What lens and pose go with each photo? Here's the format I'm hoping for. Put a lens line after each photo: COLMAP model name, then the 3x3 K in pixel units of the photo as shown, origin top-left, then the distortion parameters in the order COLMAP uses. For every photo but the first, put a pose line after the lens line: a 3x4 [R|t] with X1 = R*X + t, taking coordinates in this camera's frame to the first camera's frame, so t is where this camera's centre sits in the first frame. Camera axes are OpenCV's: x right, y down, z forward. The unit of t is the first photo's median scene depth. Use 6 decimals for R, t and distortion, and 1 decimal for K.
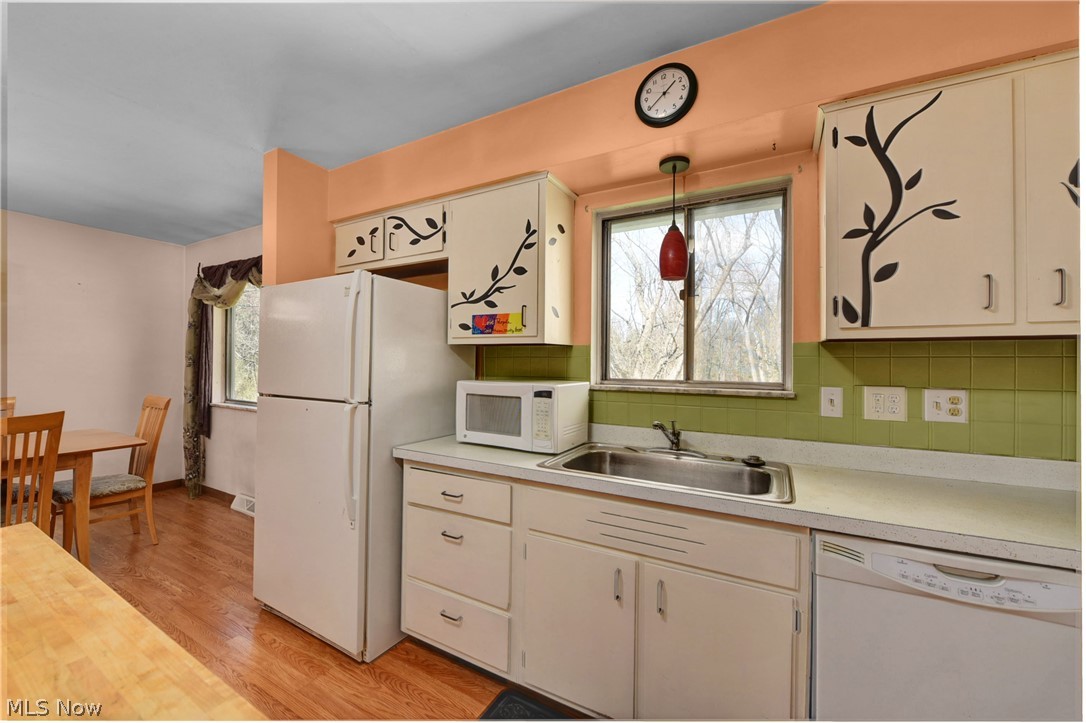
lens RADIAL K [[424.8, 0, 546.1], [0, 424.8, 362.0], [0, 0, 1]] dist [-0.010630, 0.000103]
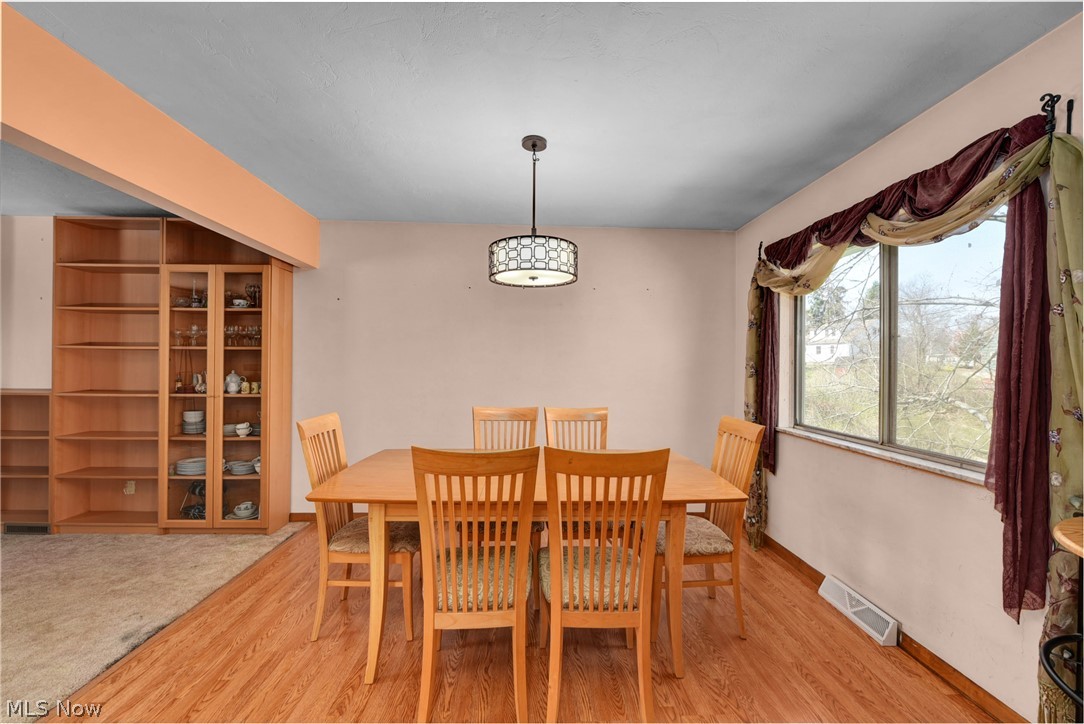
lens RADIAL K [[424.0, 0, 545.1], [0, 424.0, 362.5], [0, 0, 1]] dist [-0.010630, 0.000103]
pose [[0.524828, -0.010994, -0.851138, -0.382906], [-0.000268, 0.999914, -0.013081, -0.006019], [0.851208, 0.007093, 0.524780, 0.270035]]
